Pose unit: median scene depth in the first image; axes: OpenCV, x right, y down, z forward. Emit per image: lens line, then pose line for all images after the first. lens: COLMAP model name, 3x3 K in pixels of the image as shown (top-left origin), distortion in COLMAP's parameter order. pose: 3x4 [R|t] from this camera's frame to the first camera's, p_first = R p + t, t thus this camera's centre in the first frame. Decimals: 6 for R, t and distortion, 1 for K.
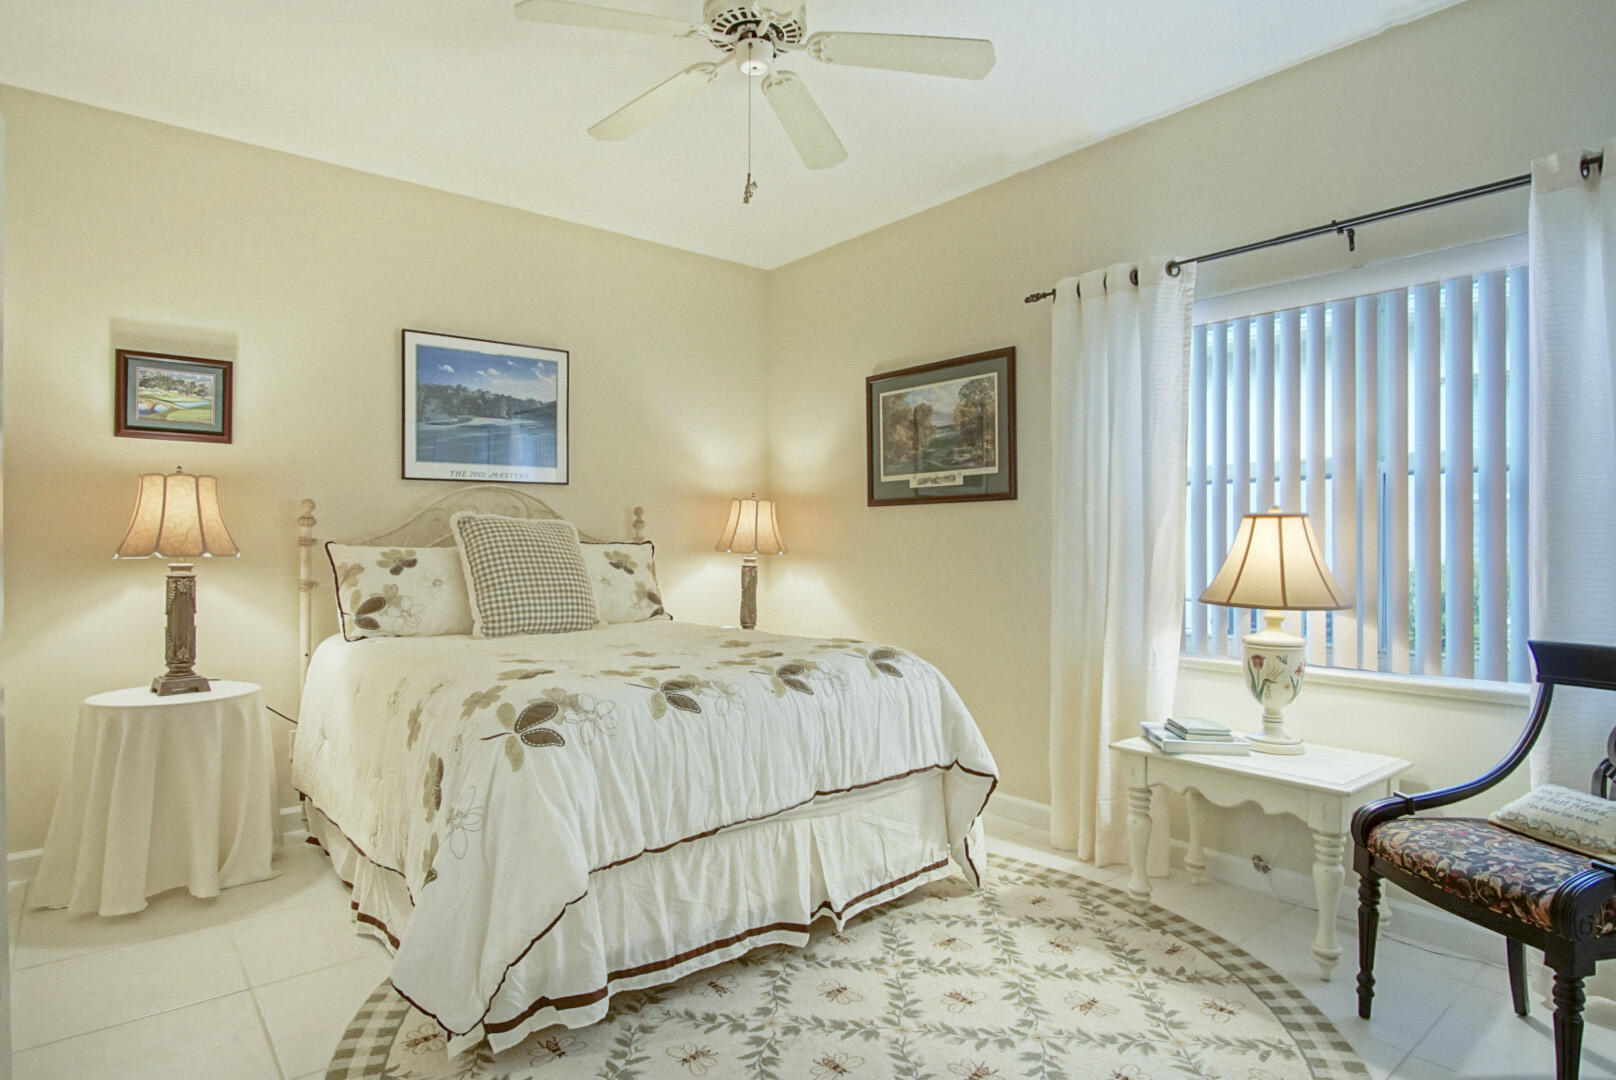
lens RADIAL K [[872.0, 0, 794.6], [0, 872.0, 543.2], [0, 0, 1]] dist [-0.030824, 0.007699]
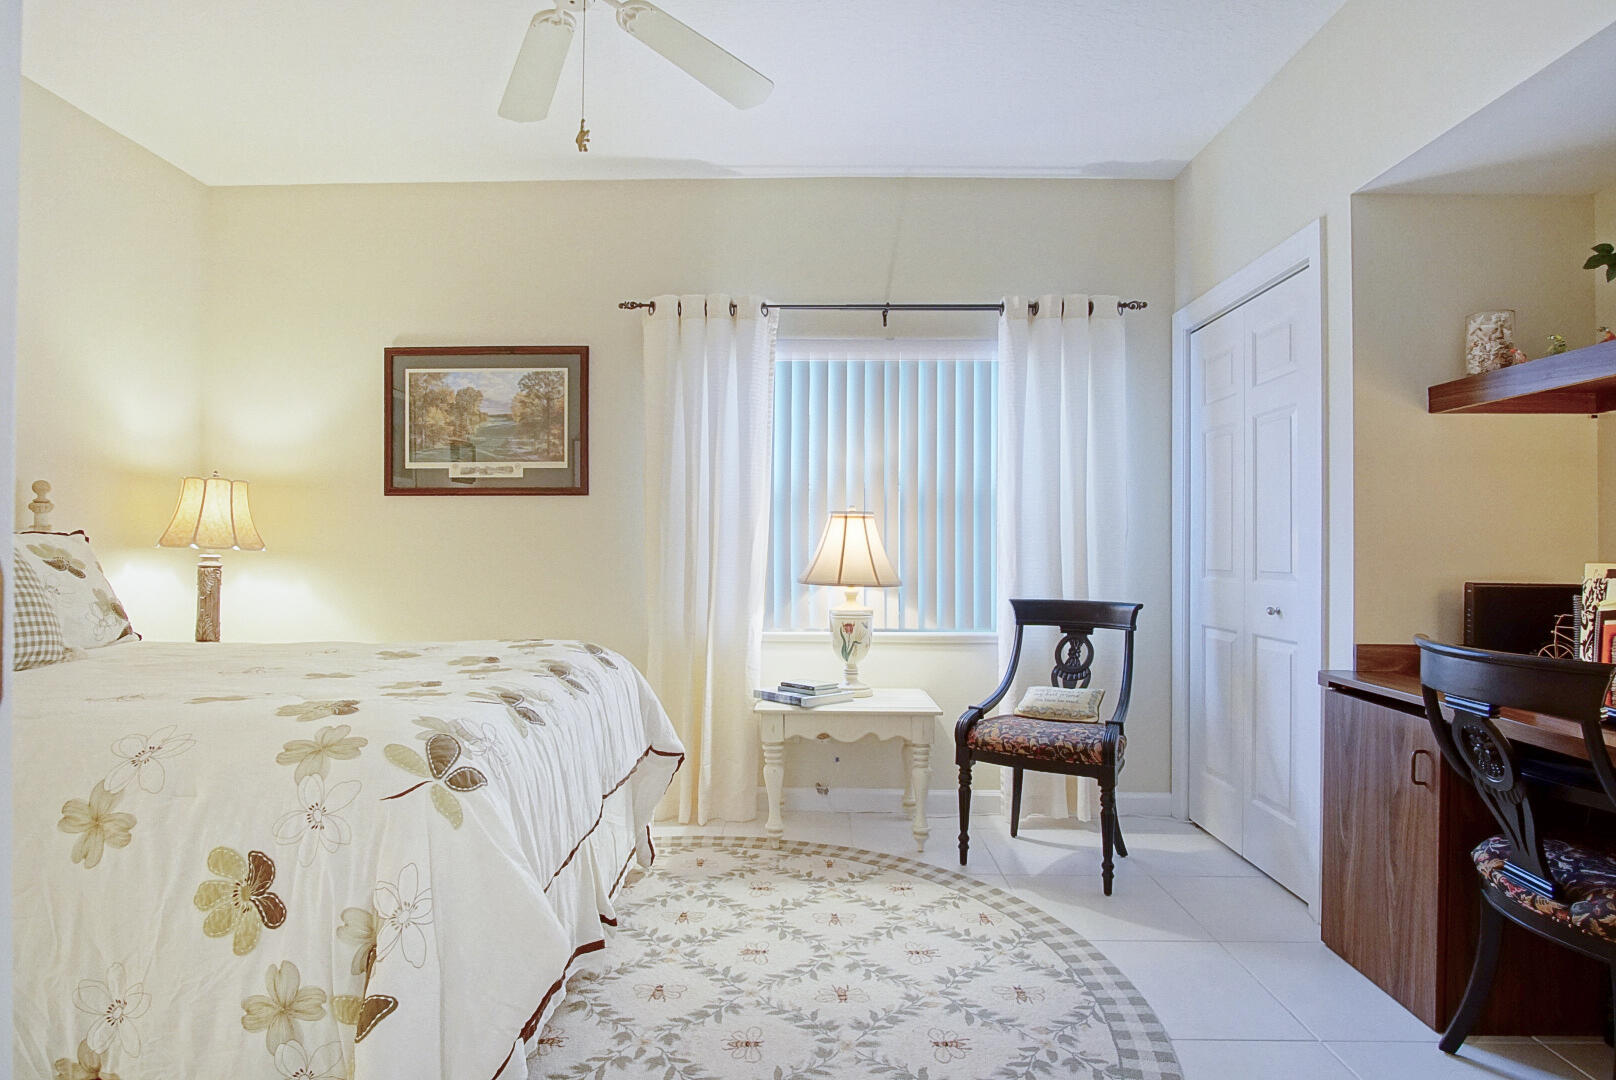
lens RADIAL K [[872.0, 0, 758.7], [0, 872.0, 543.1], [0, 0, 1]] dist [-0.030824, 0.007699]
pose [[0.654659, 0.006451, 0.755896, -0.535612], [-0.002337, 0.999976, -0.006510, 0.017349], [-0.755920, 0.002495, 0.654659, 0.240260]]
